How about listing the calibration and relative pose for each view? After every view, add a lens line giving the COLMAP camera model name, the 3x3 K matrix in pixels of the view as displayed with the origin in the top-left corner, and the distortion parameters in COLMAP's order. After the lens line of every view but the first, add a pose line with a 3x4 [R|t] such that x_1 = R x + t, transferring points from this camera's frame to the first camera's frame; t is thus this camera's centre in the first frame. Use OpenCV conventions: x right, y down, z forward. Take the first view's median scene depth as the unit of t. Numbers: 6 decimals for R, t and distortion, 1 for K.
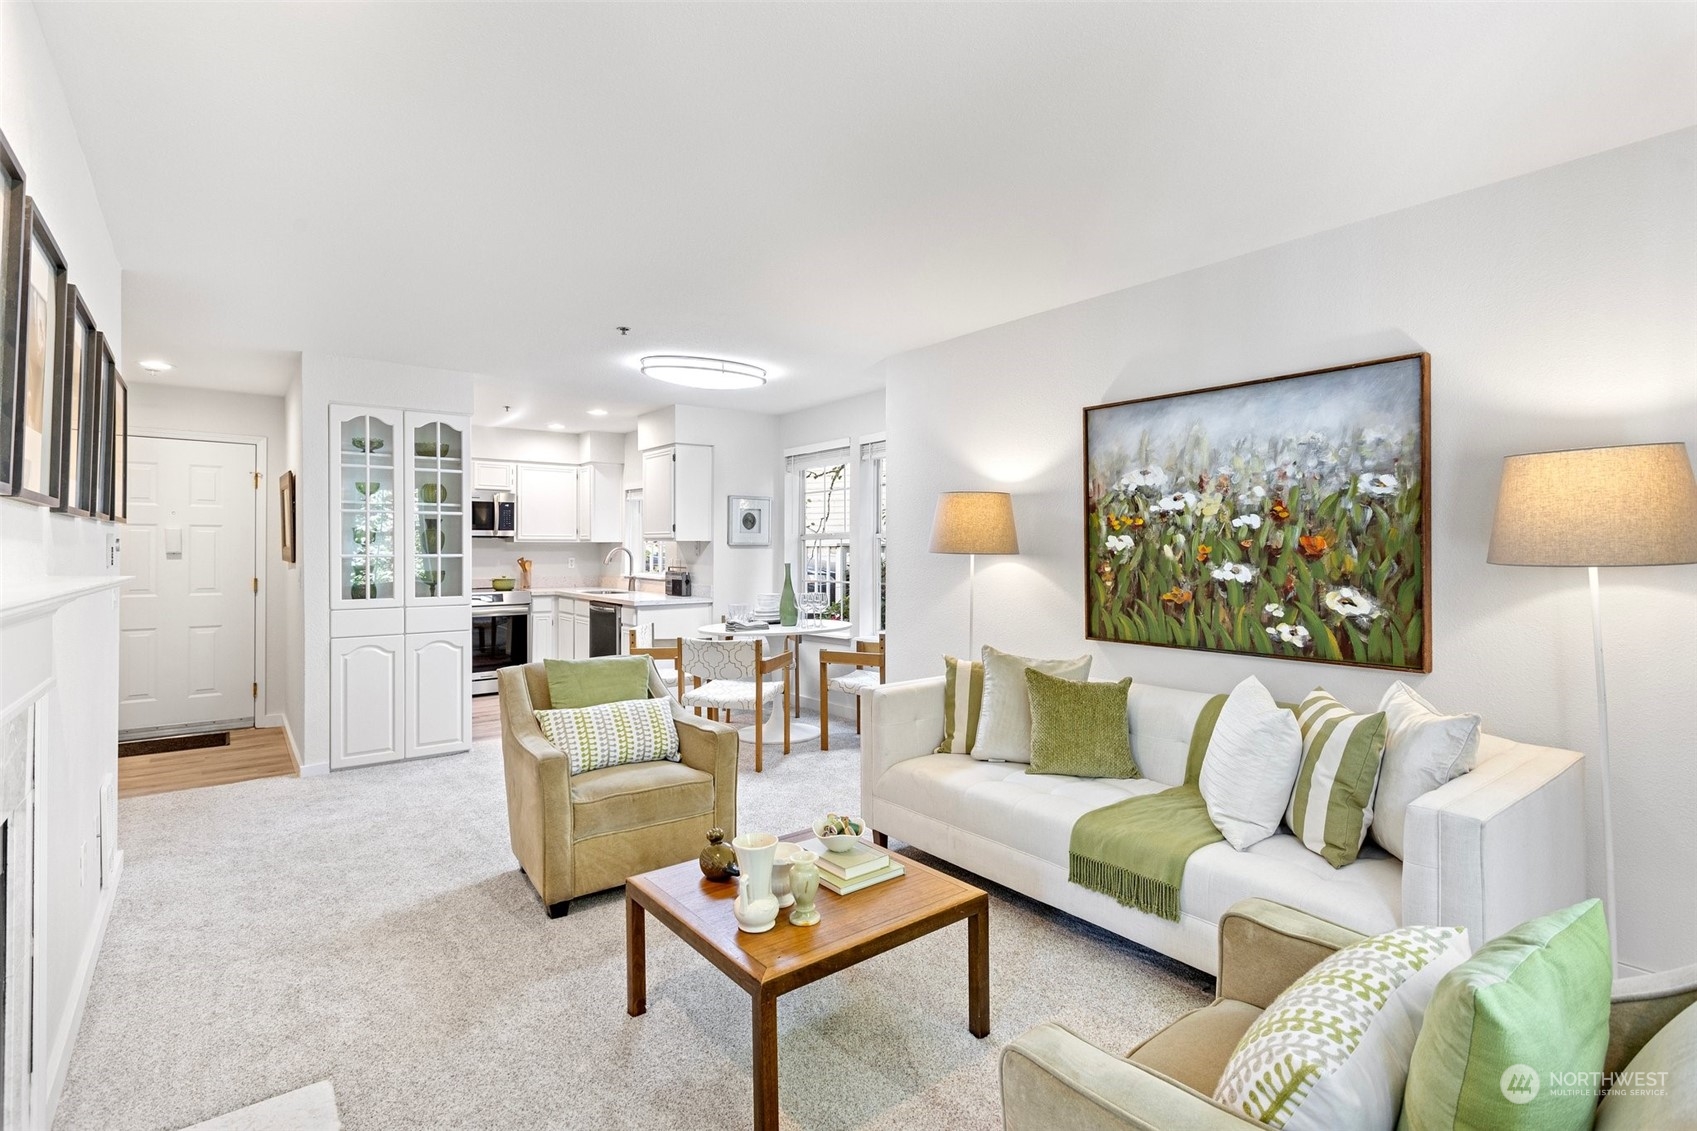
lens RADIAL K [[800.9, 0, 838.2], [0, 800.9, 555.8], [0, 0, 1]] dist [-0.002999, 0.003806]
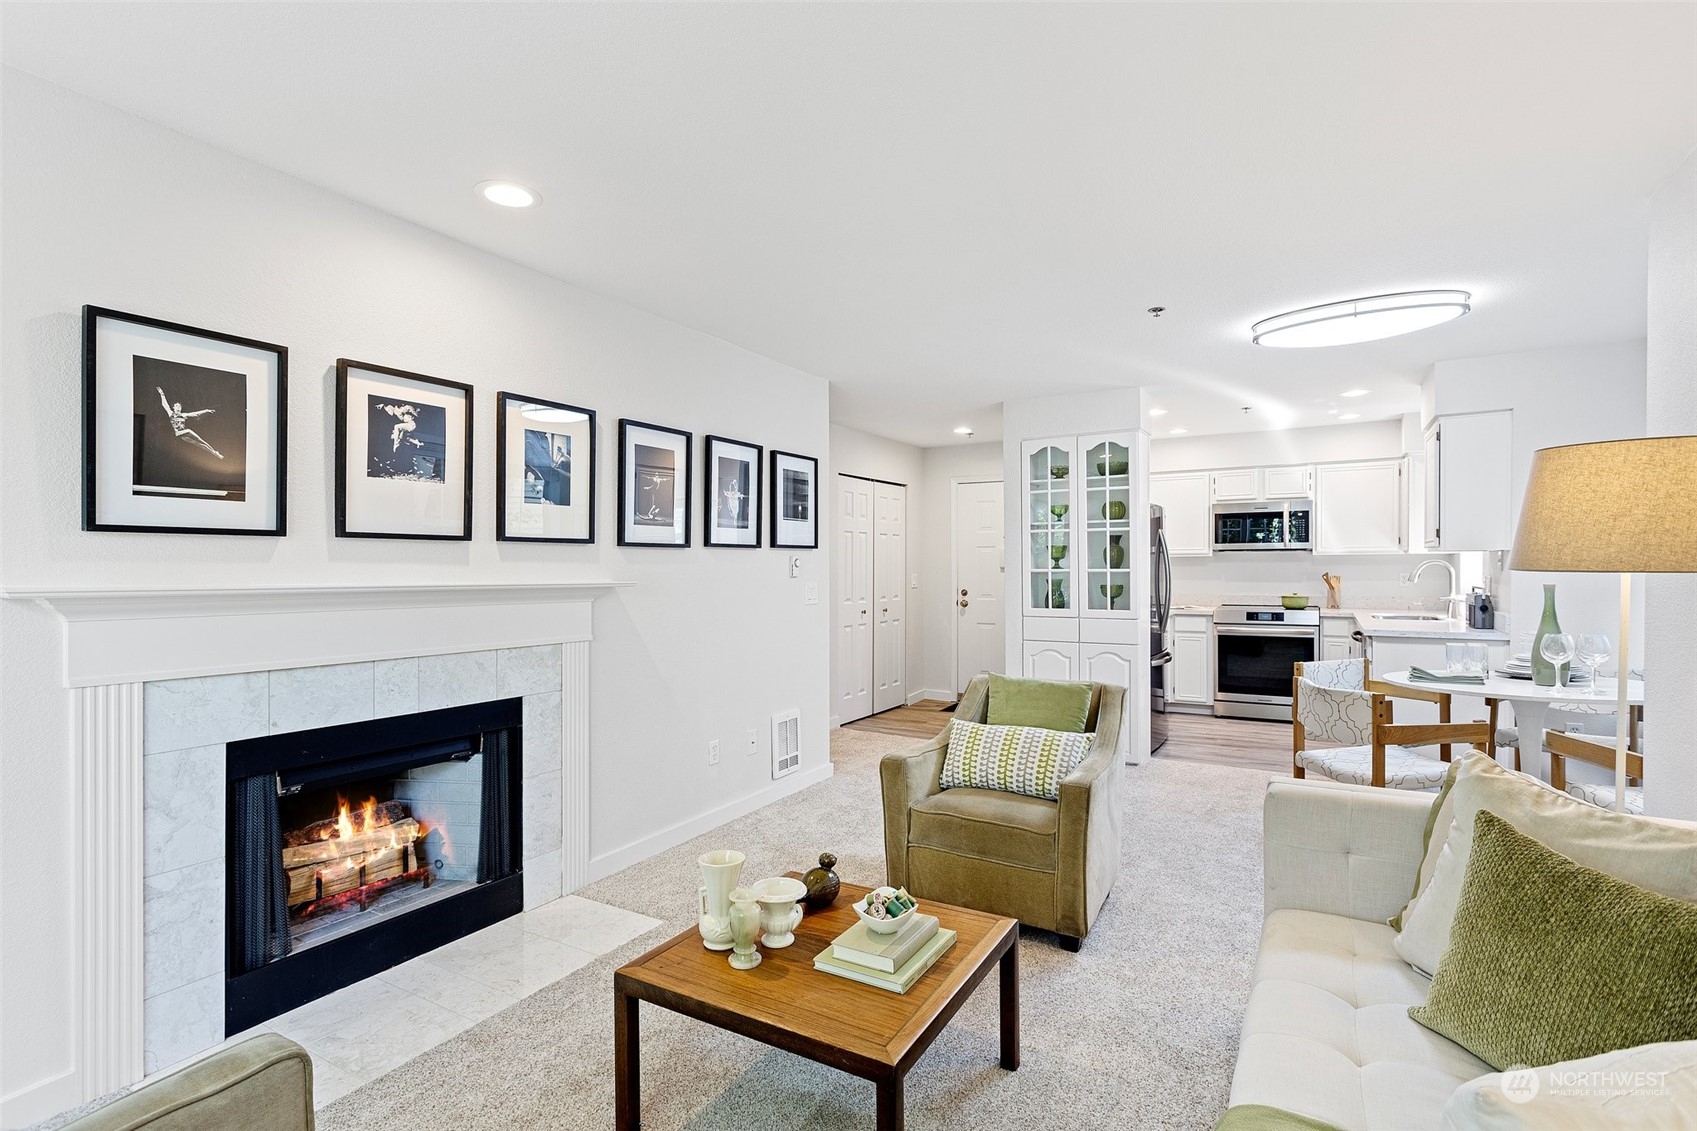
lens RADIAL K [[800.9, 0, 847.0], [0, 800.9, 573.7], [0, 0, 1]] dist [-0.002999, 0.003806]
pose [[0.370994, 0.007448, -0.928605, 0.481039], [-0.002413, 0.999972, 0.007057, -0.003238], [0.928632, -0.000377, 0.371002, 0.423190]]
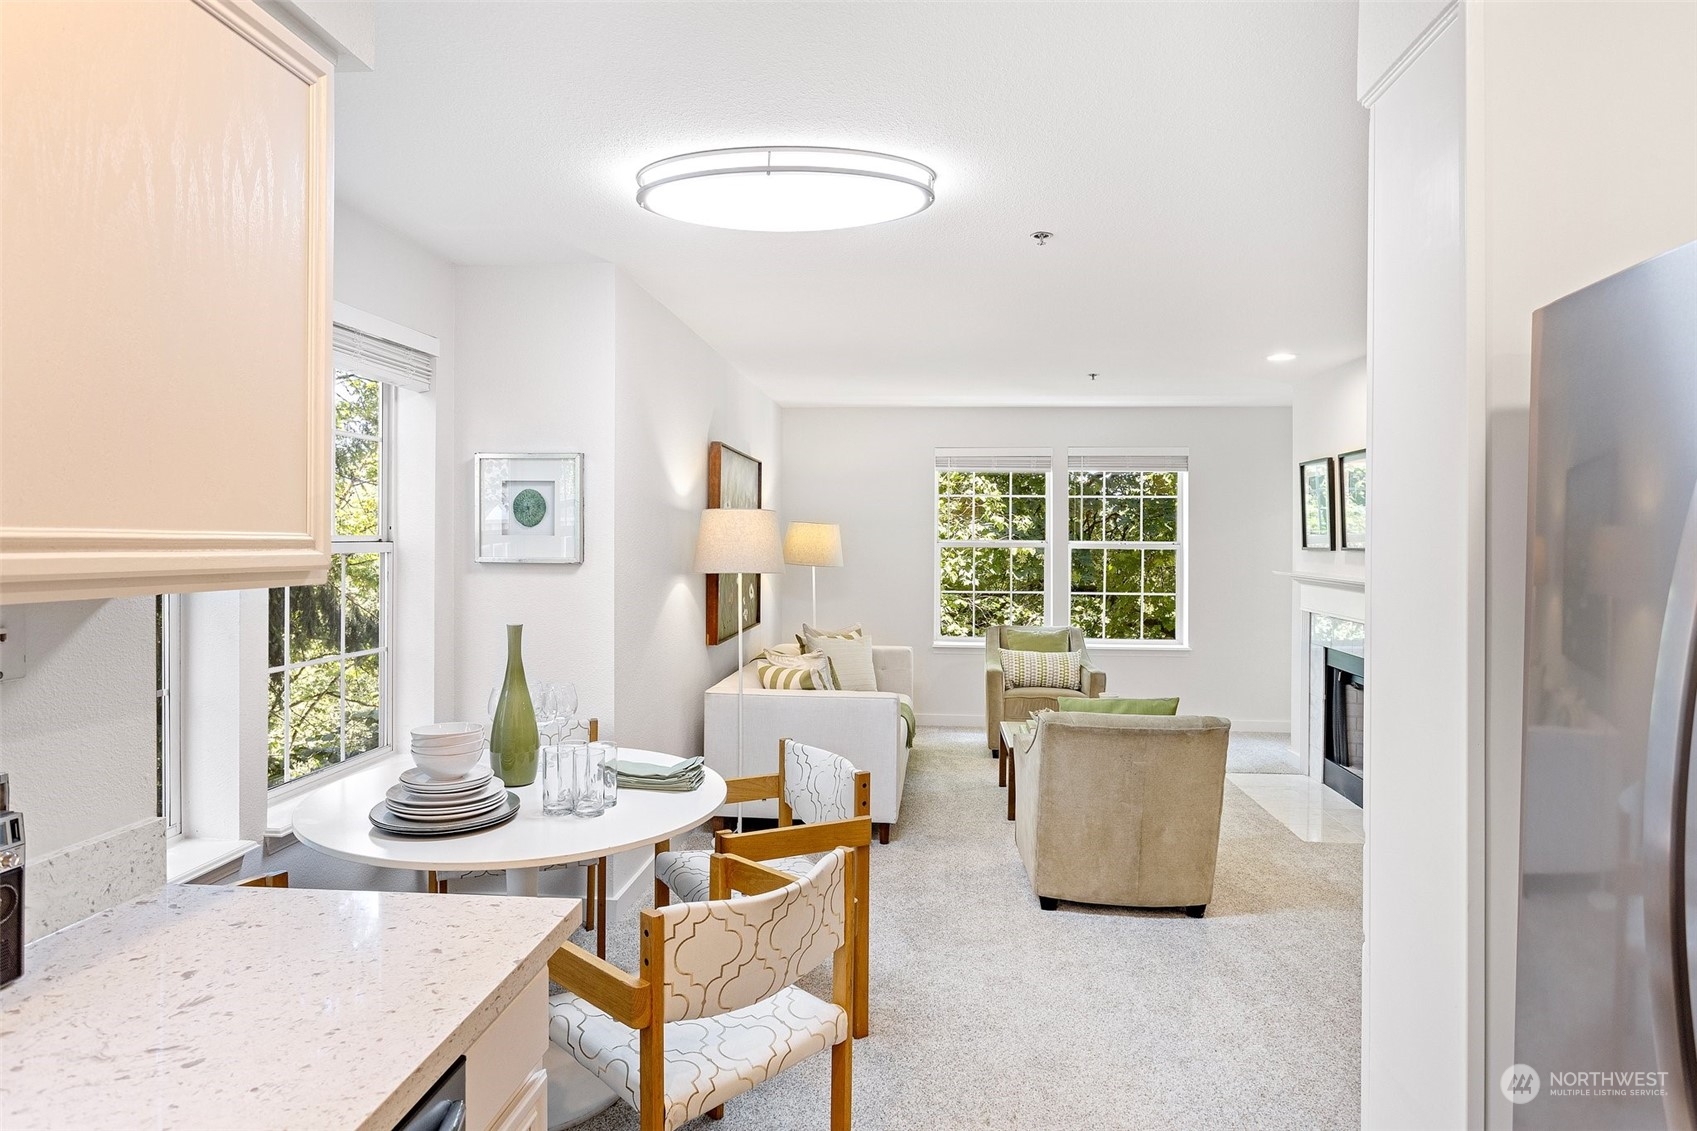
lens RADIAL K [[994.1, 0, 861.2], [0, 994.1, 544.9], [0, 0, 1]] dist [-0.000579, 0.001285]
pose [[-0.744421, -0.006187, 0.667682, -0.798979], [0.000296, 0.999954, 0.009595, -0.052878], [-0.667710, 0.007340, -0.744385, 1.952020]]
